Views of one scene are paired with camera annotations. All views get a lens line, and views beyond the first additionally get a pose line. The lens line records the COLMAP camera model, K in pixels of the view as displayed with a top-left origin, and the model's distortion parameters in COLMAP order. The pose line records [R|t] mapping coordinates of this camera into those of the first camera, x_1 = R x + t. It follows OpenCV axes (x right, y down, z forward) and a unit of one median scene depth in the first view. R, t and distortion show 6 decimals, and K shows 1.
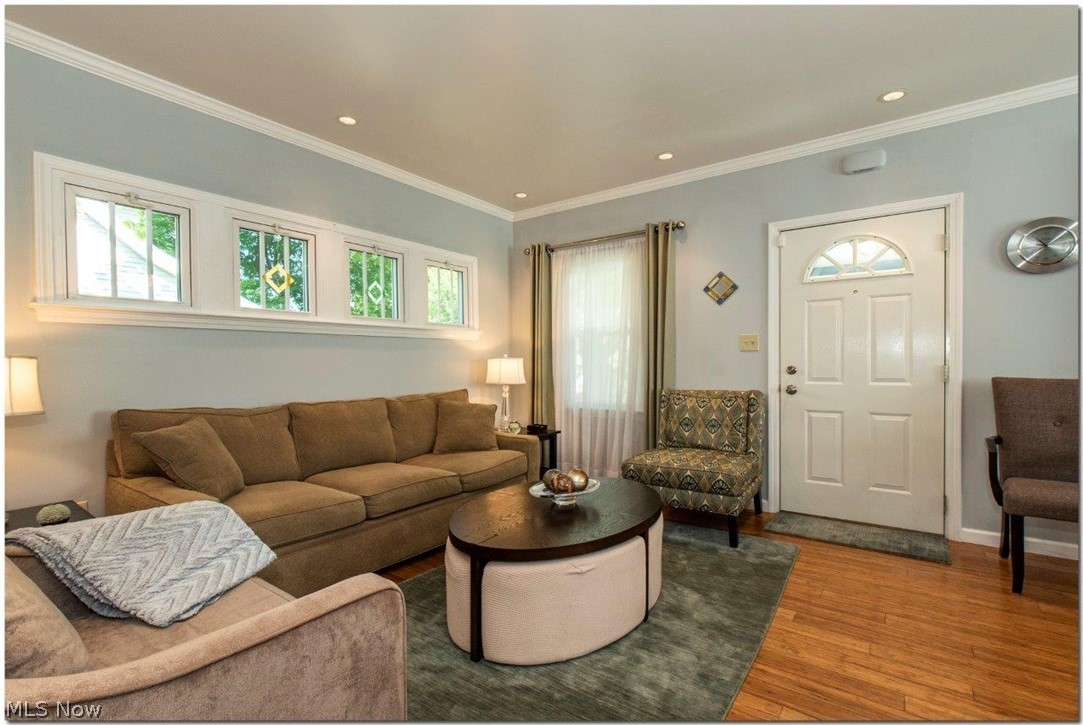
lens RADIAL K [[494.2, 0, 548.4], [0, 494.2, 358.9], [0, 0, 1]] dist [0.000952, -0.000268]
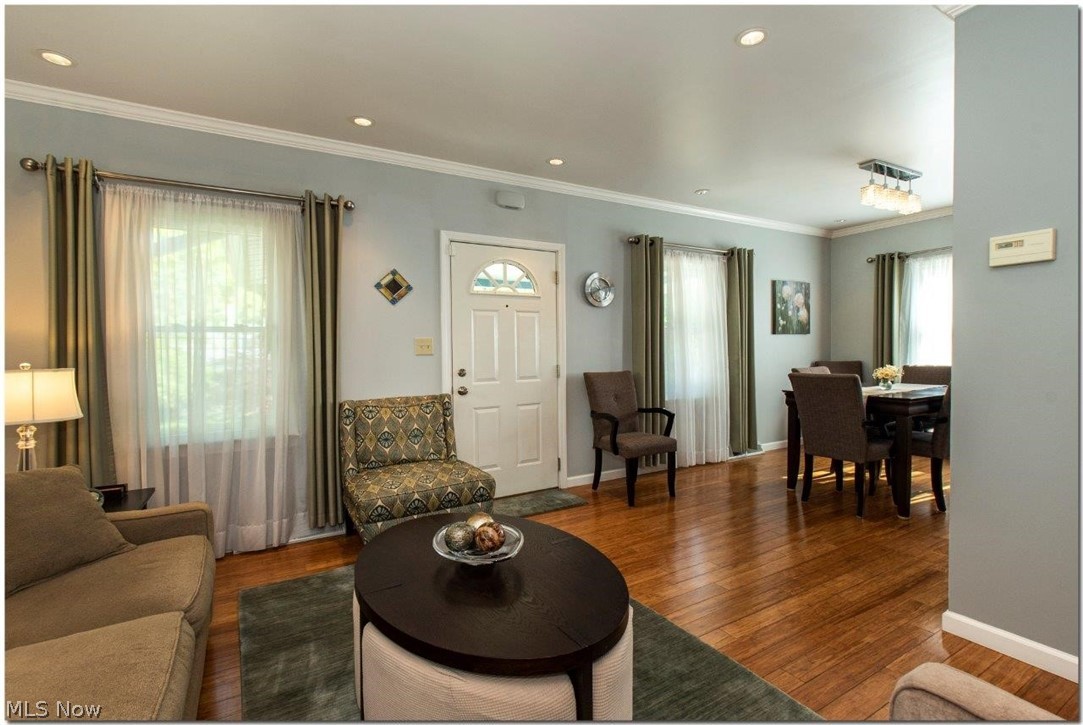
lens RADIAL K [[482.4, 0, 575.5], [0, 482.4, 354.7], [0, 0, 1]] dist [0.014927, -0.000081]
pose [[0.404733, -0.006409, 0.914412, -0.376417], [0.006567, 0.999970, 0.004102, -0.019352], [-0.914411, 0.004345, 0.404763, 0.354503]]
